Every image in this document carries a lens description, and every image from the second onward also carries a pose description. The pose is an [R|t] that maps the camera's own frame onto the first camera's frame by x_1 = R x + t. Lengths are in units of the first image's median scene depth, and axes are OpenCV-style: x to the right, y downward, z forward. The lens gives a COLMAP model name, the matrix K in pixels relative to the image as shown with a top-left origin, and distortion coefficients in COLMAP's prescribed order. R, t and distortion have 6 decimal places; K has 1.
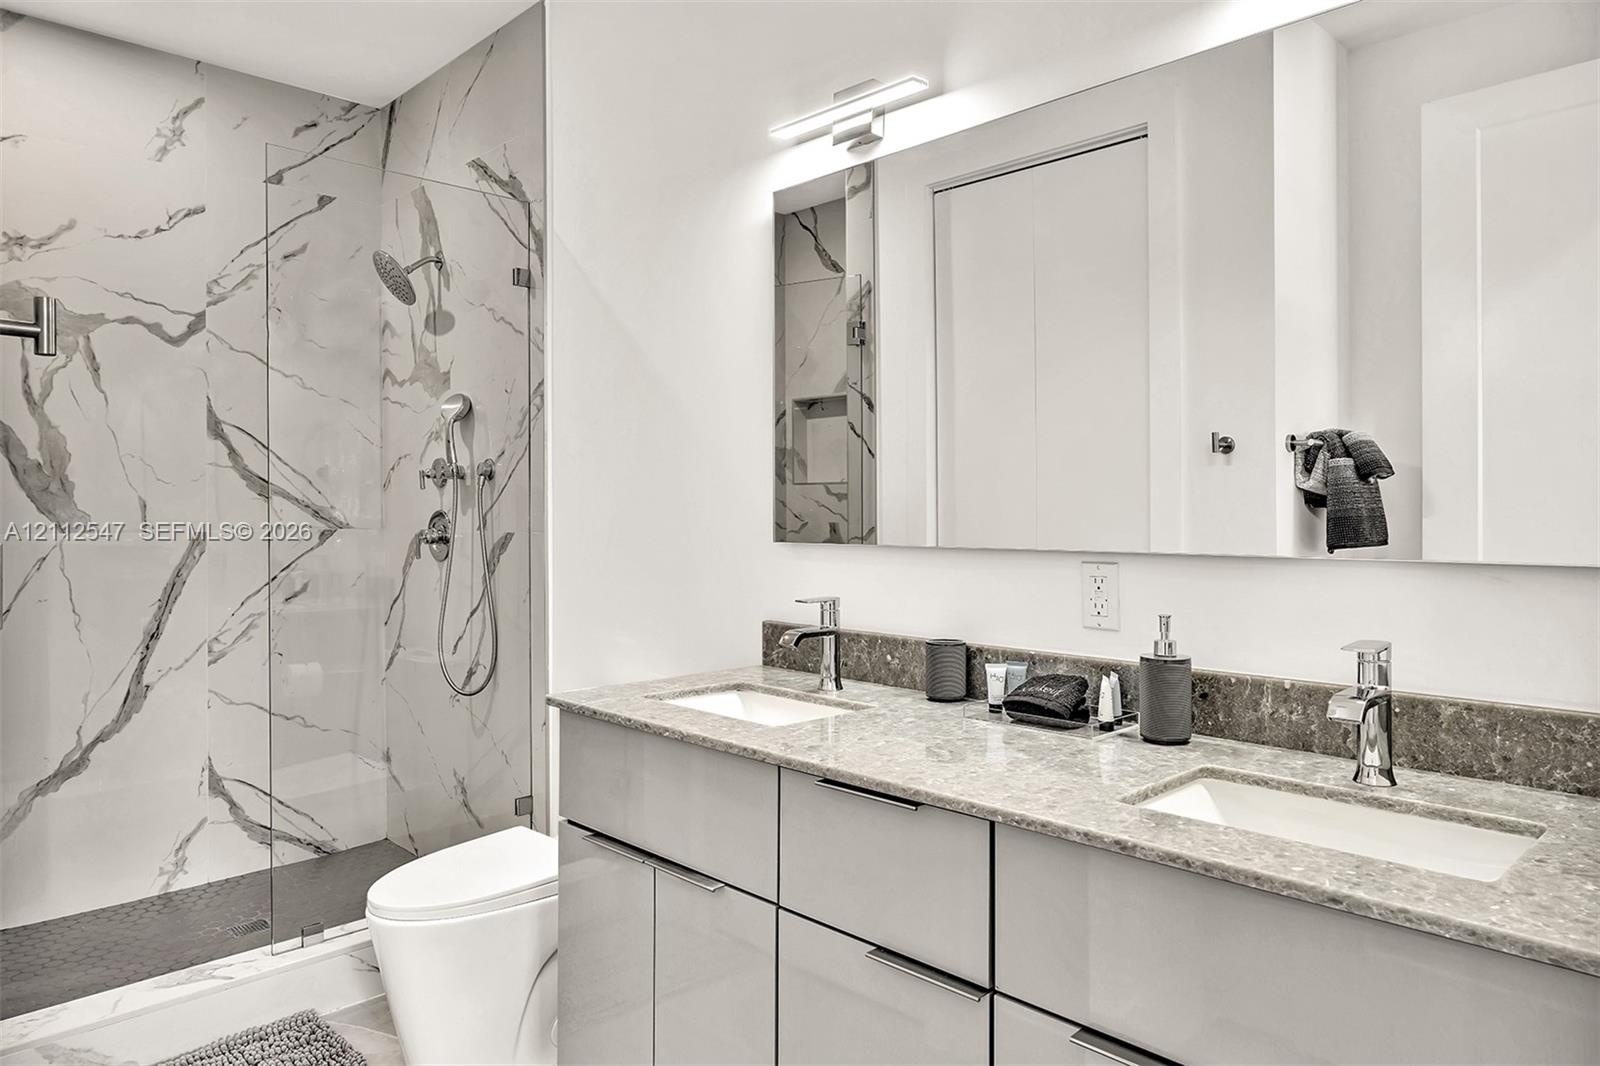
lens RADIAL K [[1035.1, 0, 799.7], [0, 1035.1, 504.8], [0, 0, 1]] dist [0.000993, 0.000805]
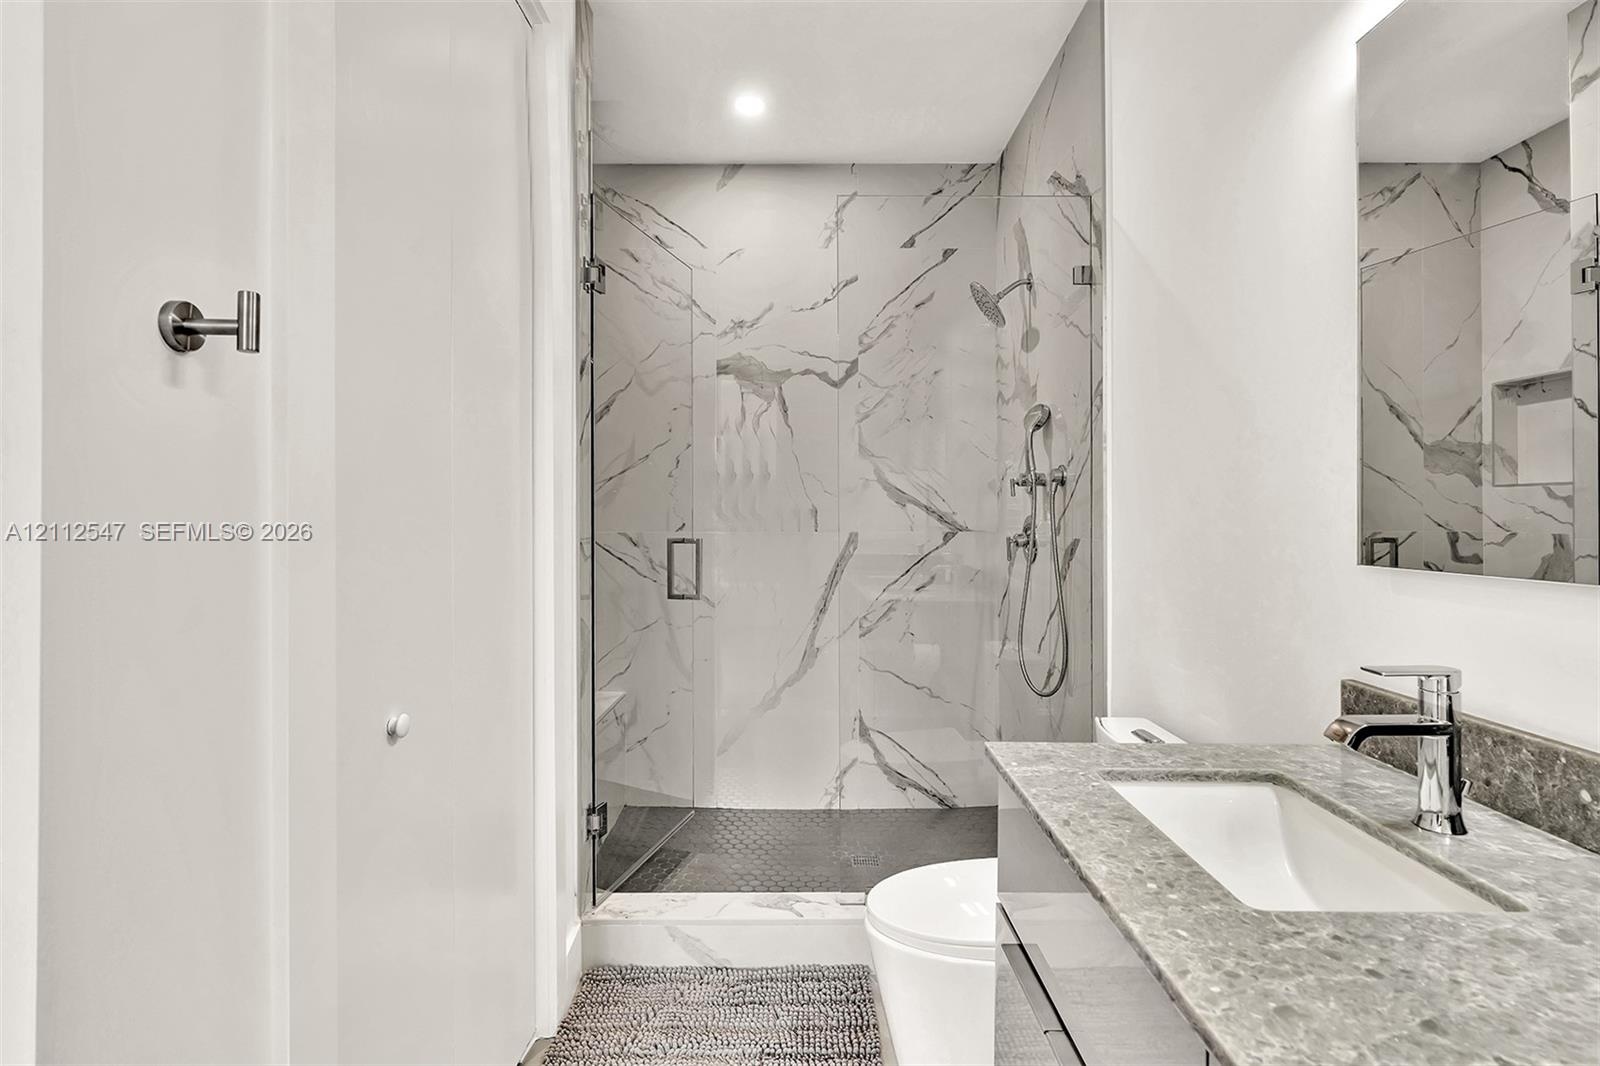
lens RADIAL K [[783.5, 0, 801.8], [0, 783.5, 511.6], [0, 0, 1]] dist [-0.013499, 0.006459]
pose [[0.717371, 0.000408, -0.696692, 0.046827], [-0.000707, 1.000000, -0.000143, 0.001157], [0.696691, 0.000595, 0.717371, 0.267887]]
